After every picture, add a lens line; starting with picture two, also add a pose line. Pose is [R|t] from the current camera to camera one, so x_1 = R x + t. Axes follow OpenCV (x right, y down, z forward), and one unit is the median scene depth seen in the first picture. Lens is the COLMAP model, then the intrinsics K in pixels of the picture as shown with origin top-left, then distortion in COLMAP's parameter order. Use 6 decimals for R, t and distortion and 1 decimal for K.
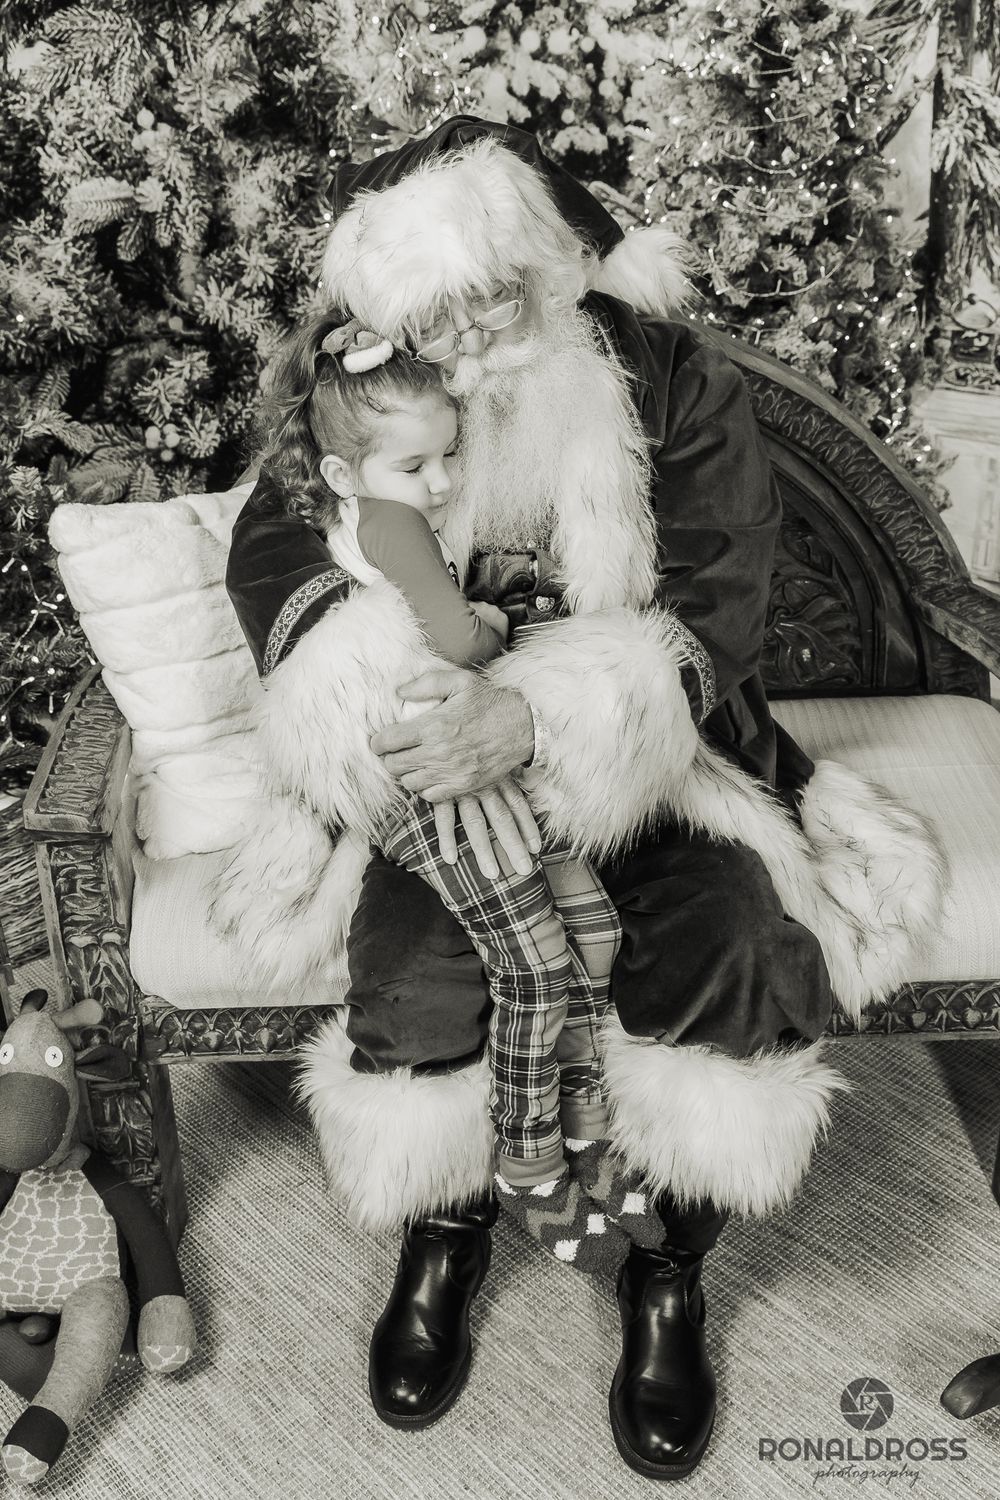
lens RADIAL K [[1488.0, 0, 492.4], [0, 1488.0, 735.7], [0, 0, 1]] dist [0.000279, 0.029204]
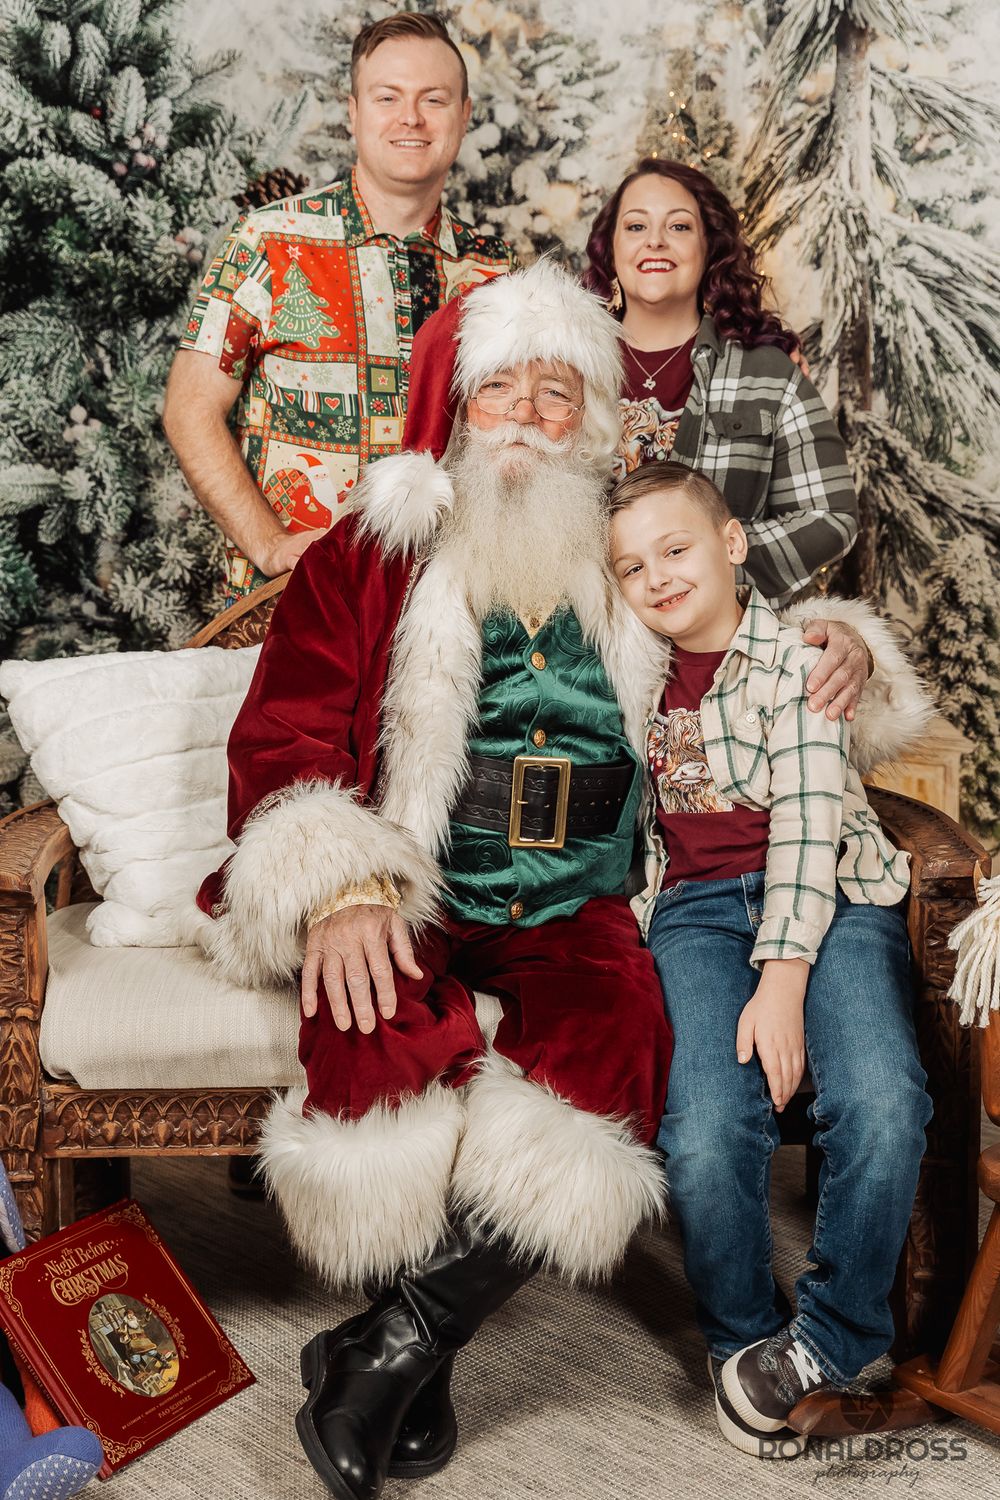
lens RADIAL K [[1878.4, 0, 501.2], [0, 1878.4, 753.1], [0, 0, 1]] dist [-0.007620, 0.037996]
pose [[0.998656, 0.027950, 0.043635, 0.009569], [-0.013714, 0.954599, -0.297579, 0.191175], [-0.049972, 0.296581, 0.953699, -0.183808]]
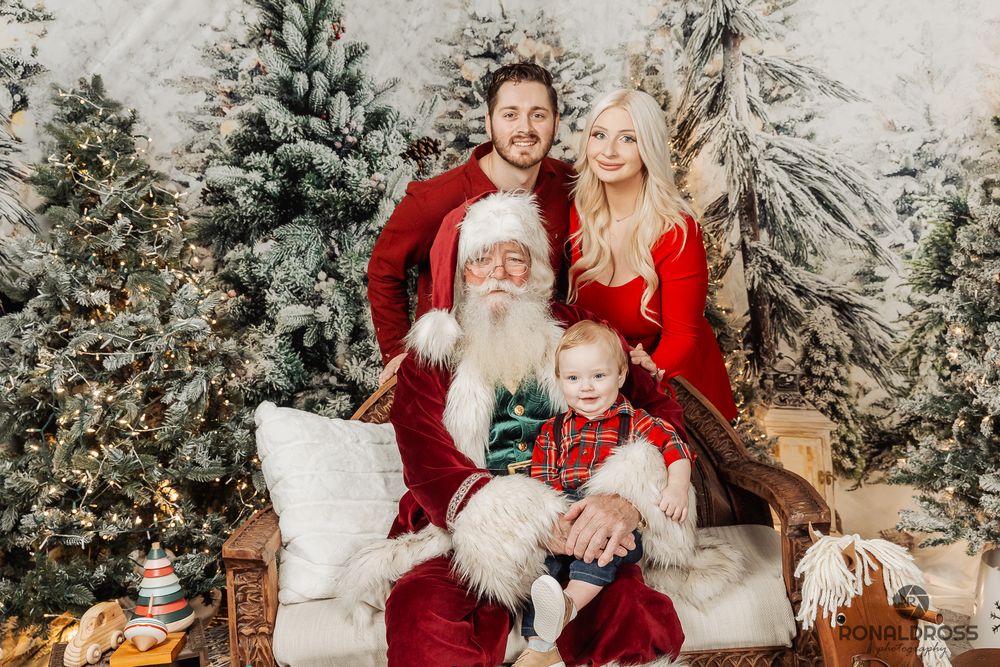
lens RADIAL K [[995.3, 0, 498.2], [0, 995.3, 333.7], [0, 0, 1]] dist [0.027648, -0.012311]
pose [[0.997862, -0.036273, -0.054366, 0.058890], [0.012266, 0.921009, -0.389349, 0.152880], [0.064194, 0.387849, 0.919485, -0.130473]]
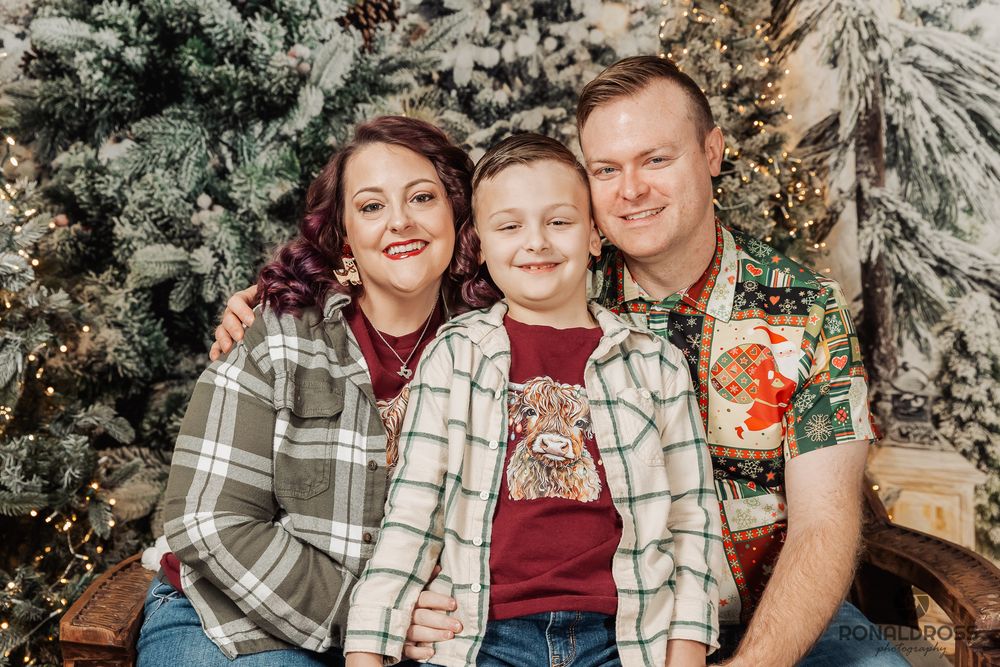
lens RADIAL K [[1499.5, 0, 493.5], [0, 1499.5, 323.7], [0, 0, 1]] dist [-0.000392, 0.008659]
pose [[0.999778, 0.019335, -0.008356, 0.014836], [-0.021062, 0.922543, -0.385319, 0.141872], [0.000259, 0.385409, 0.922746, -0.087651]]
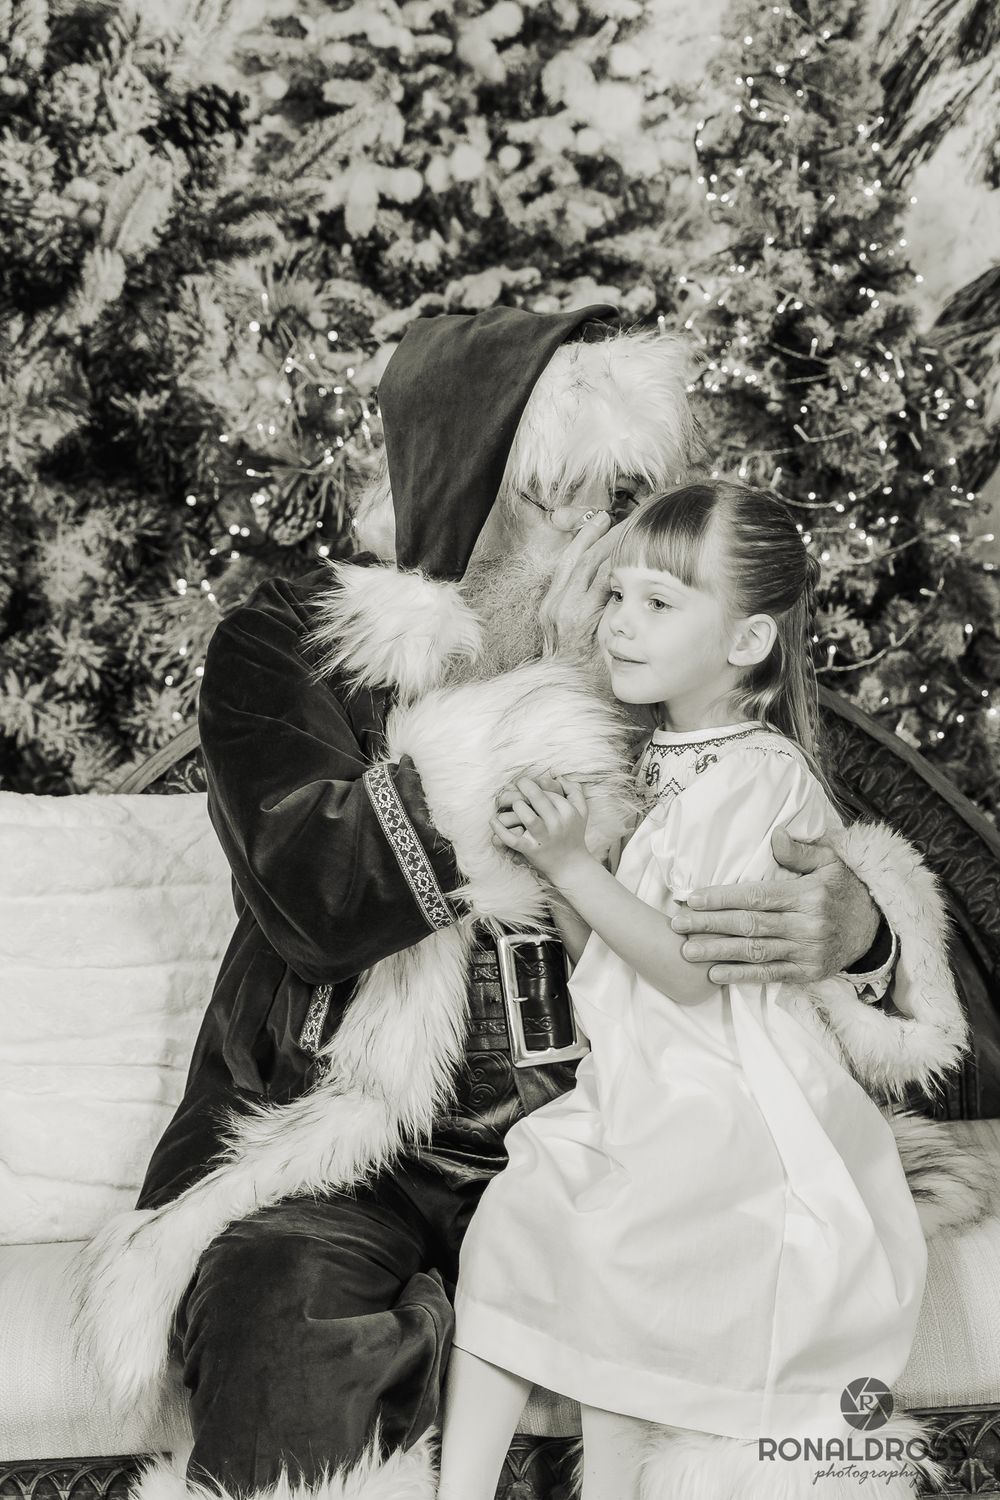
lens RADIAL K [[2849.4, 0, 468.1], [0, 2849.4, 746.1], [0, 0, 1]] dist [-0.002972, 0.025064]
pose [[0.999824, -0.015347, 0.010804, 0.007540], [0.018110, 0.940010, -0.340665, 0.184094], [-0.004928, 0.340801, 0.940123, -0.233451]]
